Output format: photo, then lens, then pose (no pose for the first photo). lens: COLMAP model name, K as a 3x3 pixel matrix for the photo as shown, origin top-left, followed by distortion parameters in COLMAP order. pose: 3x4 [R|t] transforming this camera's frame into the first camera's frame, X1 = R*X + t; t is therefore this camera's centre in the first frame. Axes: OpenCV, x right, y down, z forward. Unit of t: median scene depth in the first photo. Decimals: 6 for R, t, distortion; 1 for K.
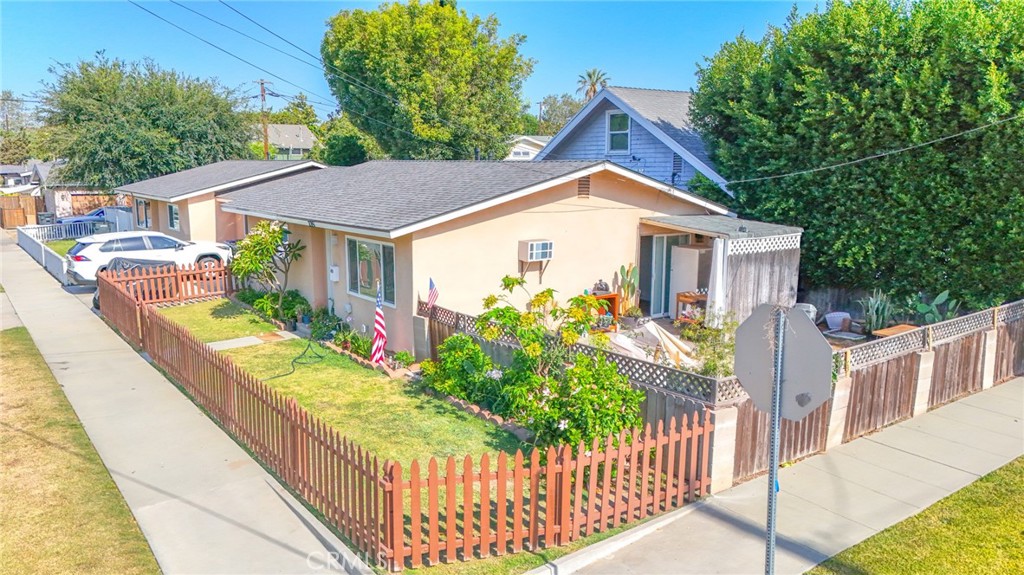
lens RADIAL K [[701.7, 0, 498.7], [0, 701.7, 289.2], [0, 0, 1]] dist [0.043948, -0.001299]
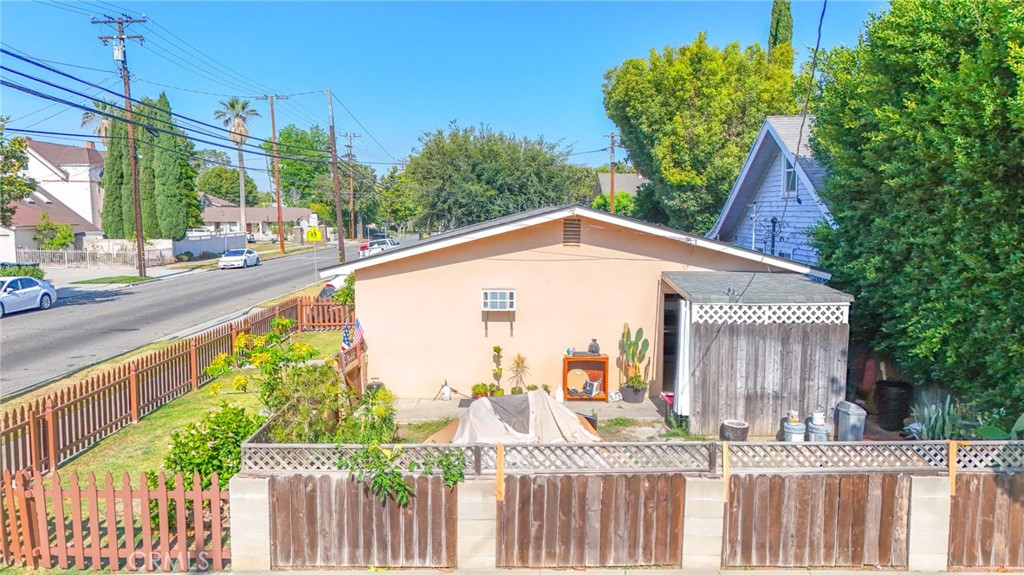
lens RADIAL K [[701.7, 0, 498.7], [0, 701.7, 289.2], [0, 0, 1]] dist [0.043948, -0.001299]
pose [[0.820453, 0.057121, -0.568853, 0.549270], [-0.094125, 0.994915, -0.035852, -0.034015], [0.563912, 0.082958, 0.821658, 0.211559]]
